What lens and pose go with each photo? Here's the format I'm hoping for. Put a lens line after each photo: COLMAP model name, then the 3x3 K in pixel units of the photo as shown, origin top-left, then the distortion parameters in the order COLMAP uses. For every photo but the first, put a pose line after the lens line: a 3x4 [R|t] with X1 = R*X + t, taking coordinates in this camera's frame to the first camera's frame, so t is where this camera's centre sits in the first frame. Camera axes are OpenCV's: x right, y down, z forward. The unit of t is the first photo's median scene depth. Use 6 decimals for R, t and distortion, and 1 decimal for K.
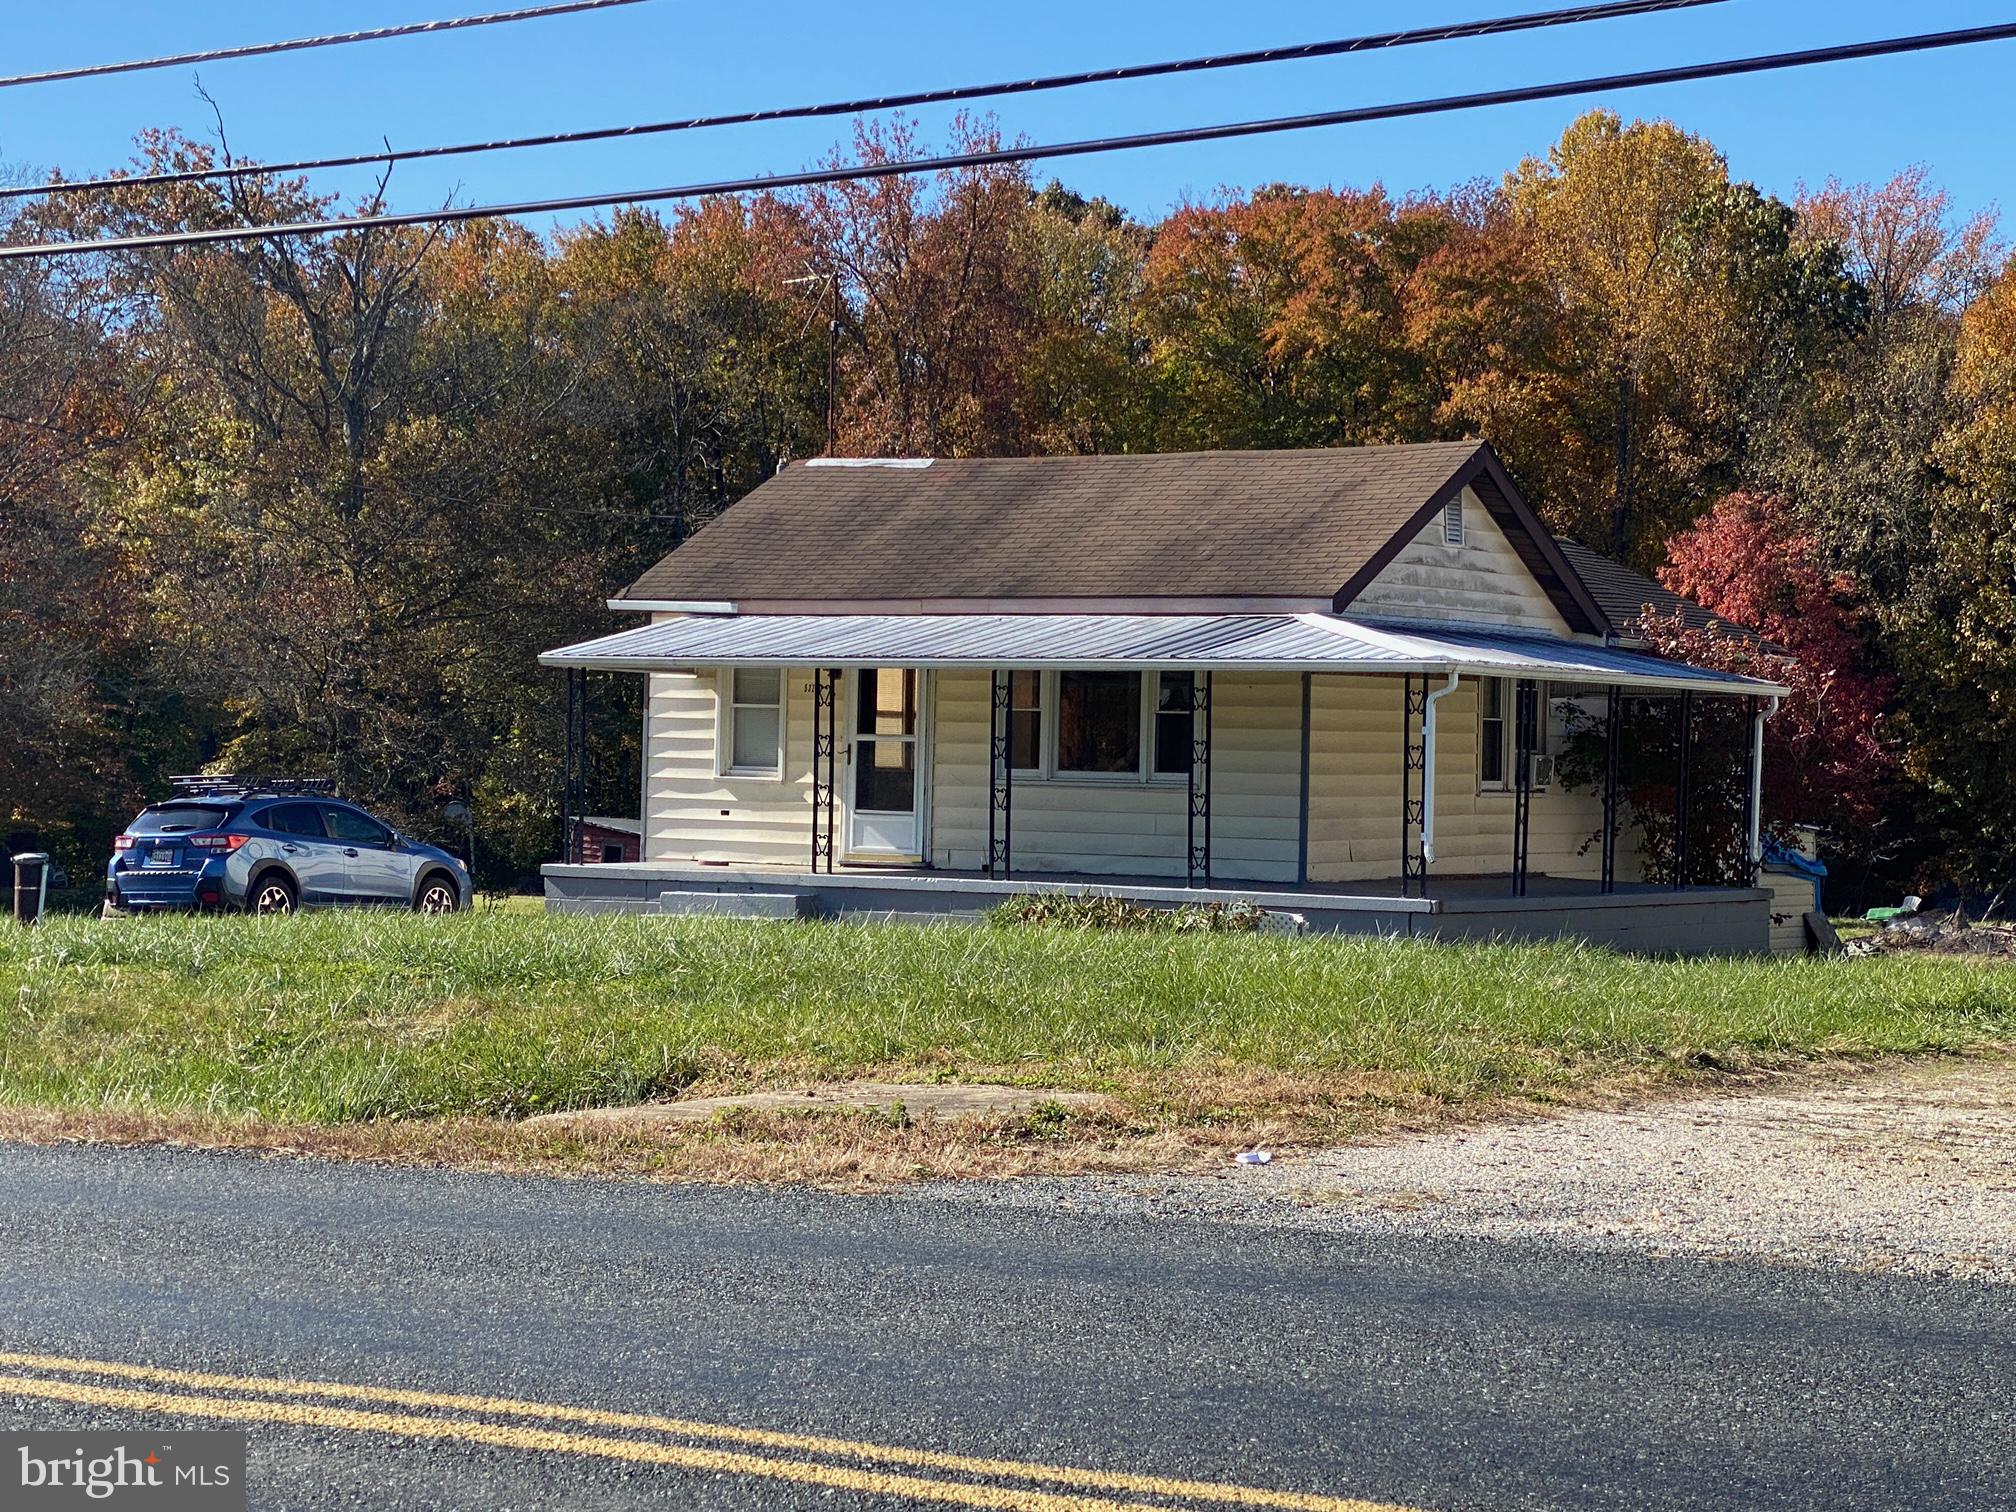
lens RADIAL K [[3592.2, 0, 1008.0], [0, 3592.2, 756.0], [0, 0, 1]] dist [0.365905, -0.008842]
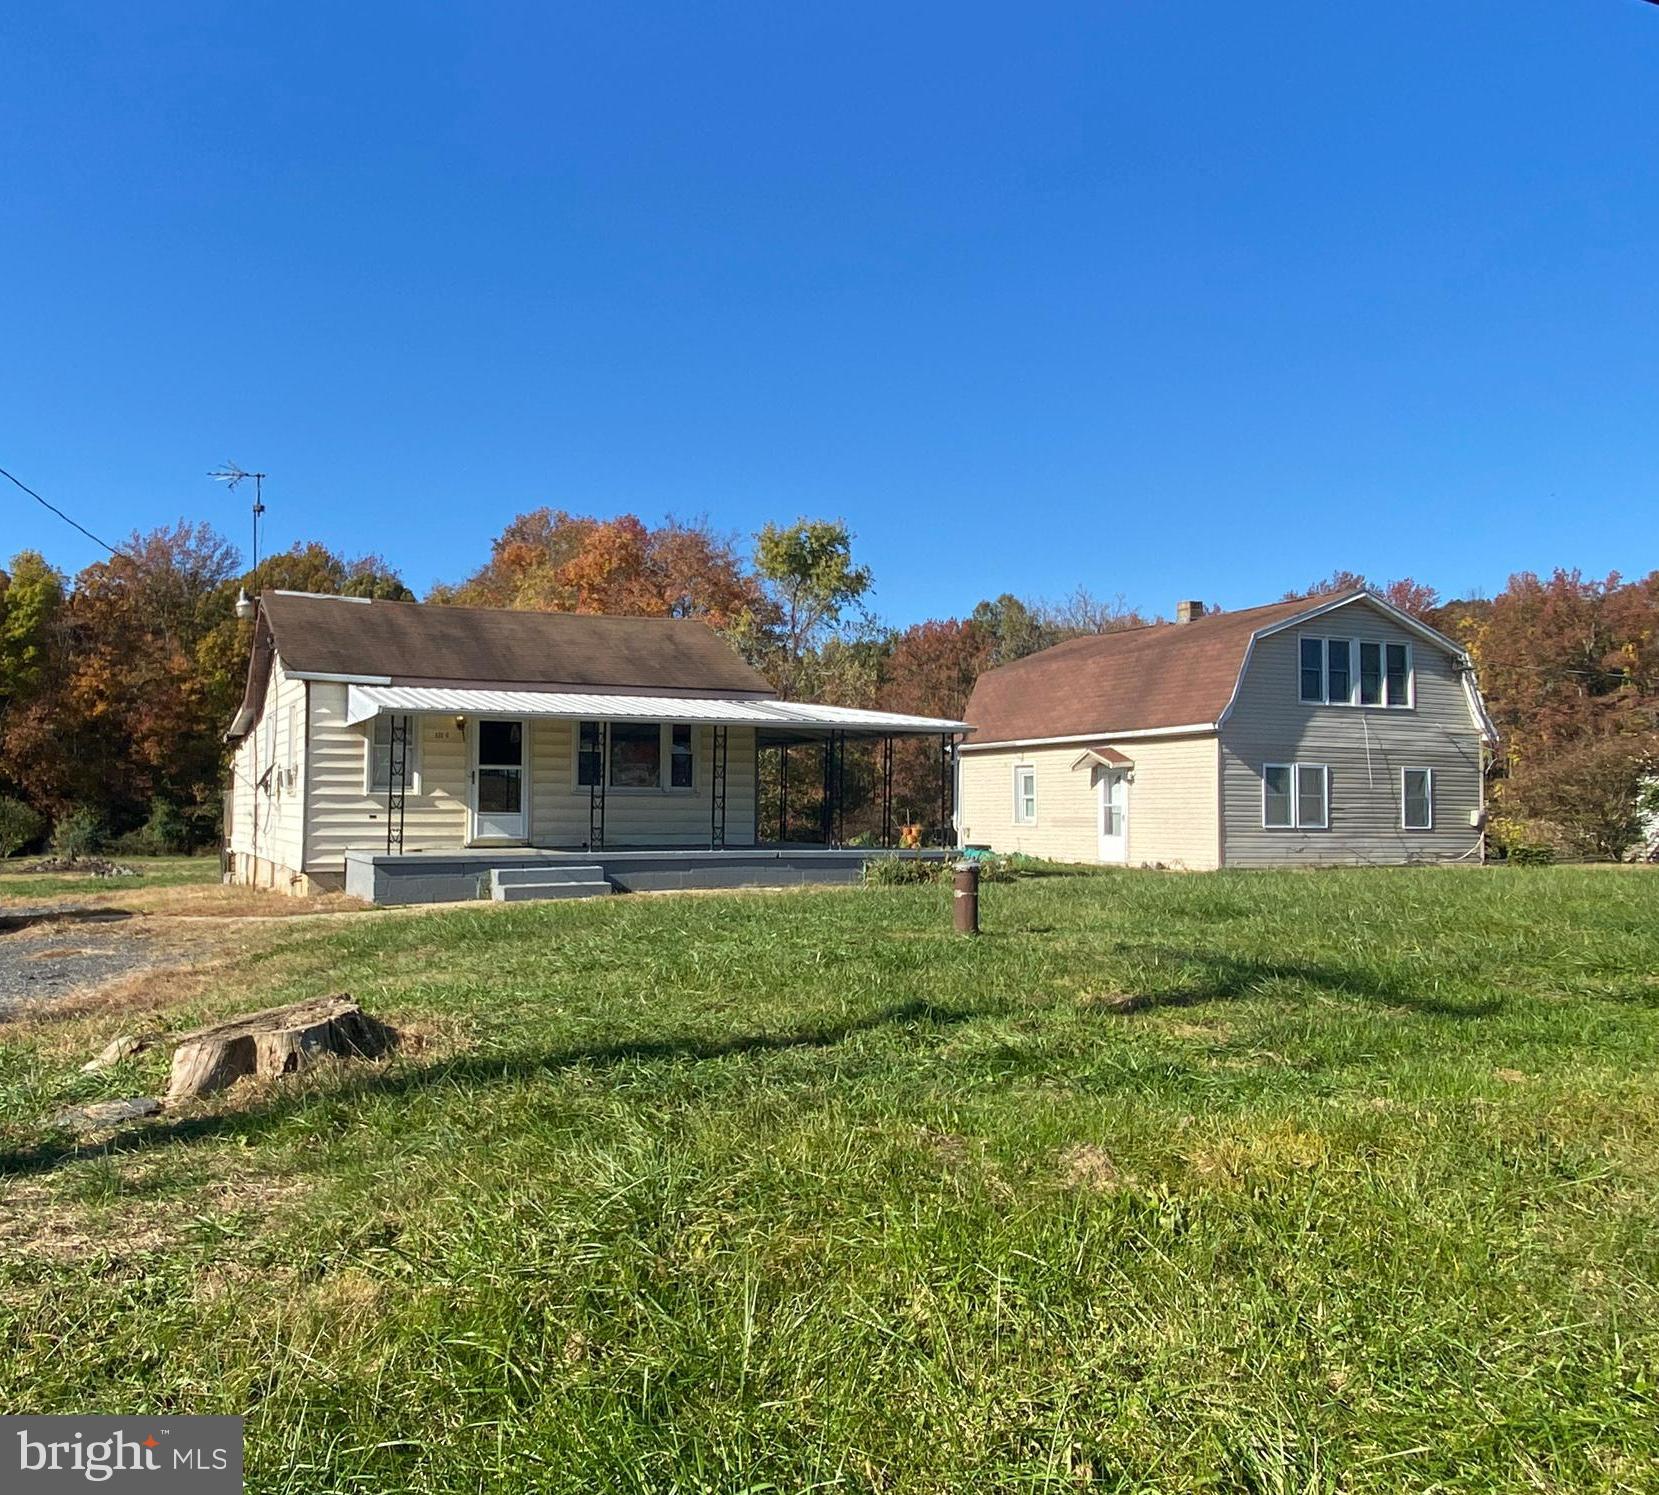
lens RADIAL K [[1295.4, 0, 653.0], [0, 1295.4, 726.5], [0, 0, 1]] dist [0.010953, 0.001600]
pose [[0.578381, 0.032454, 0.815121, -0.136110], [0.005916, 0.999015, -0.043973, 0.000795], [-0.815746, 0.030256, 0.577619, 0.177161]]
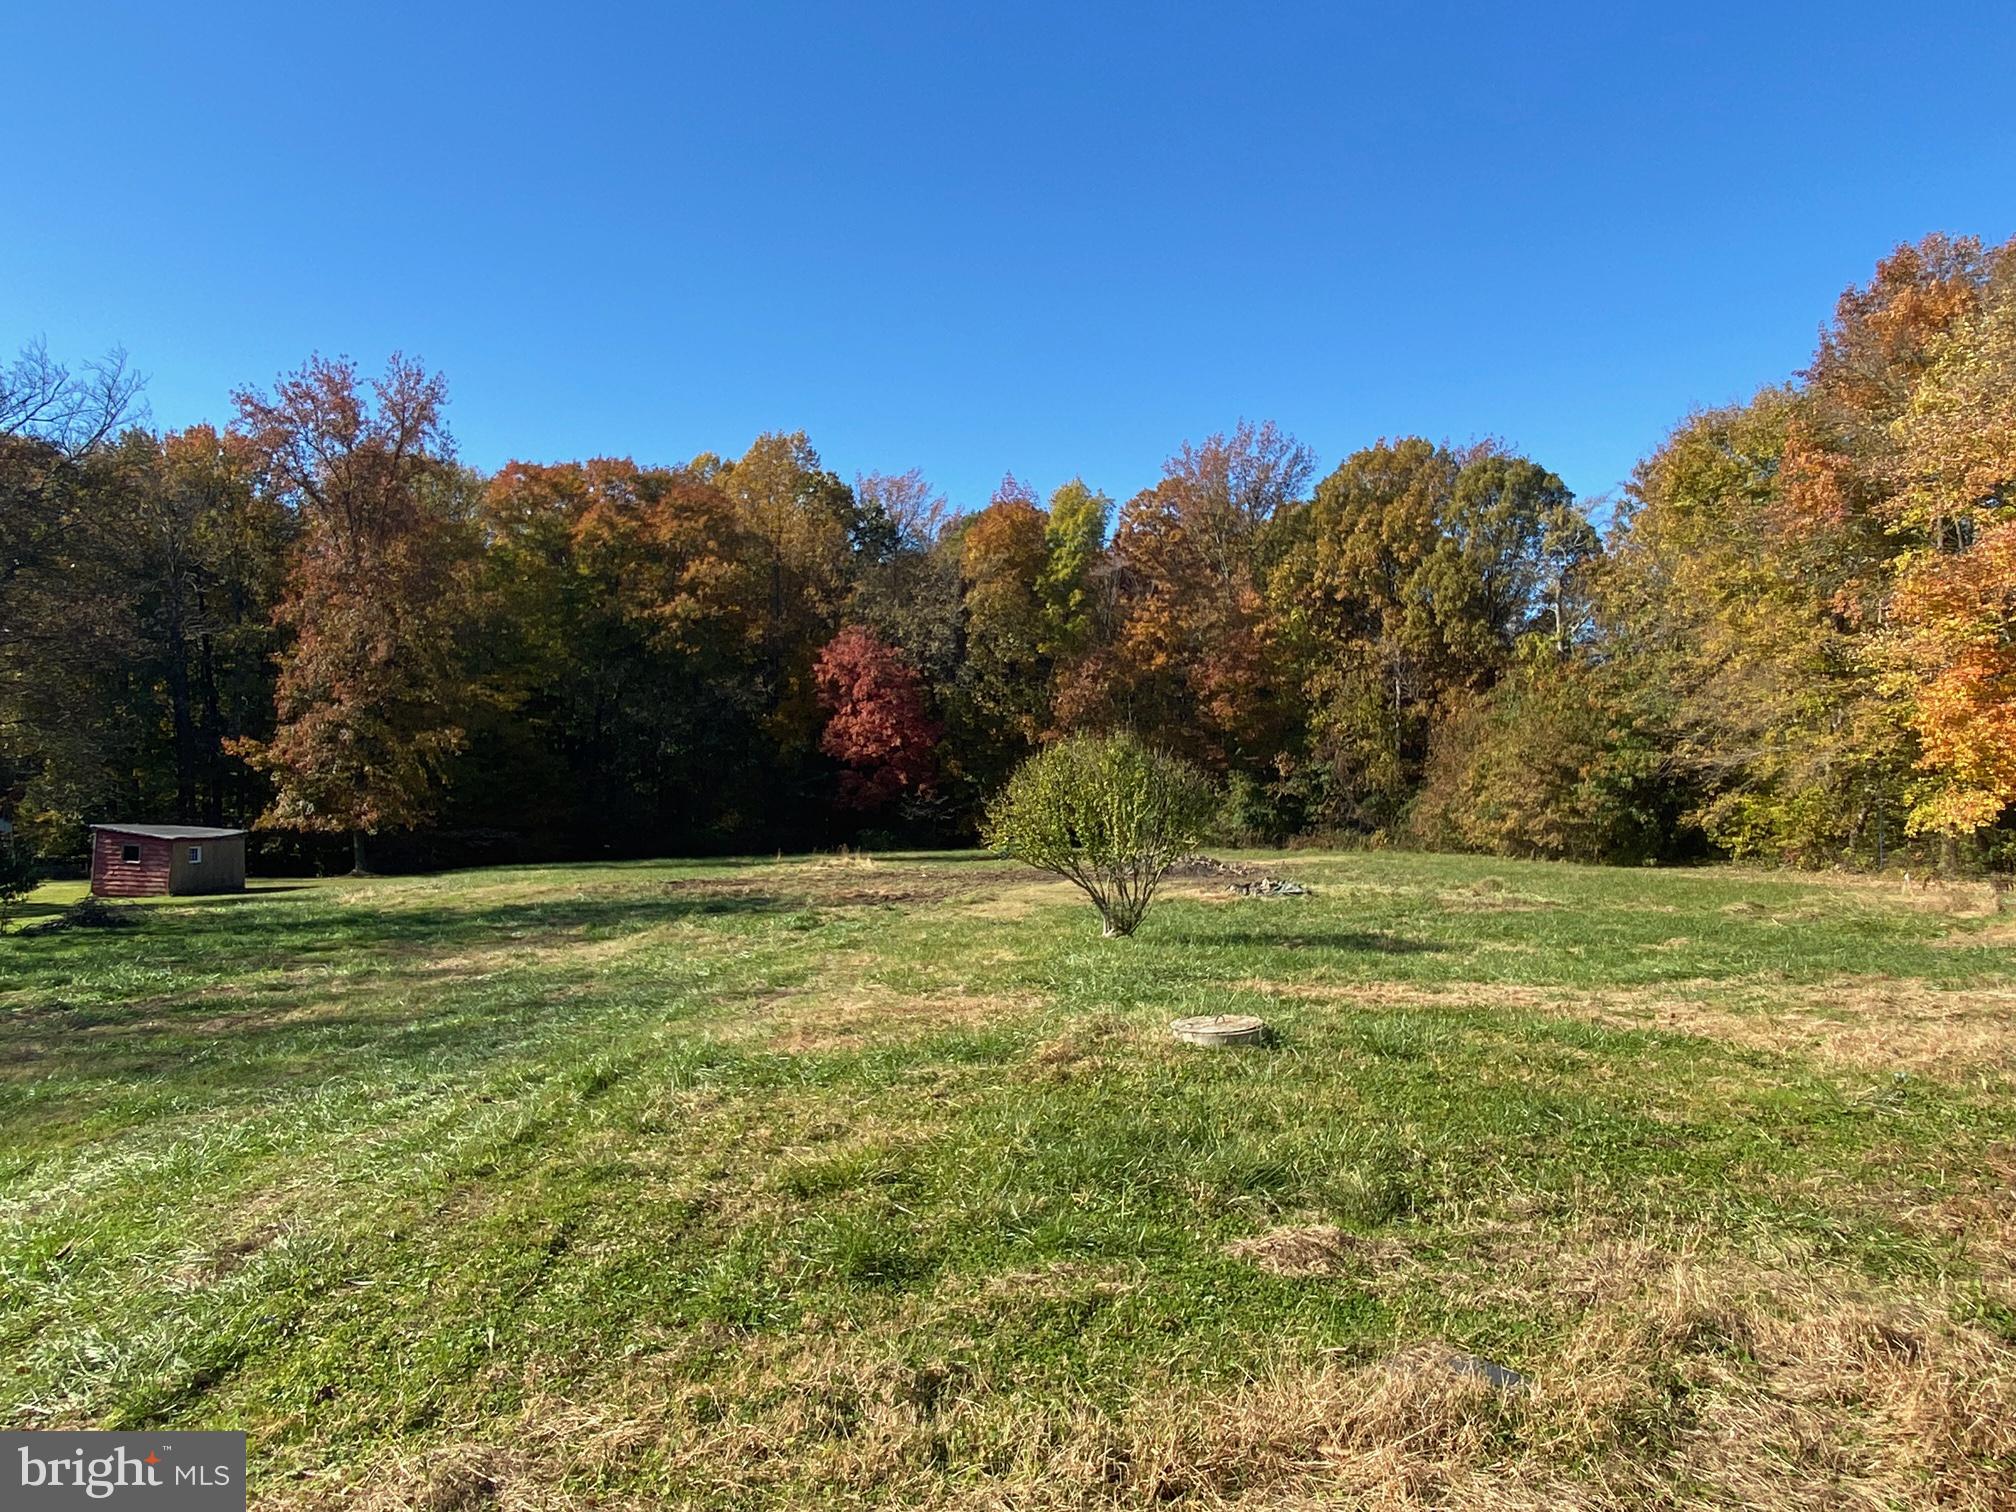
lens RADIAL K [[1328.1, 0, 1008.0], [0, 1328.1, 756.0], [0, 0, 1]] dist [0.029094, -0.001881]
pose [[0.890165, -0.018053, 0.455282, -0.041194], [0.025531, 0.999621, -0.010282, 0.003806], [-0.454923, 0.020777, 0.890288, 0.379148]]
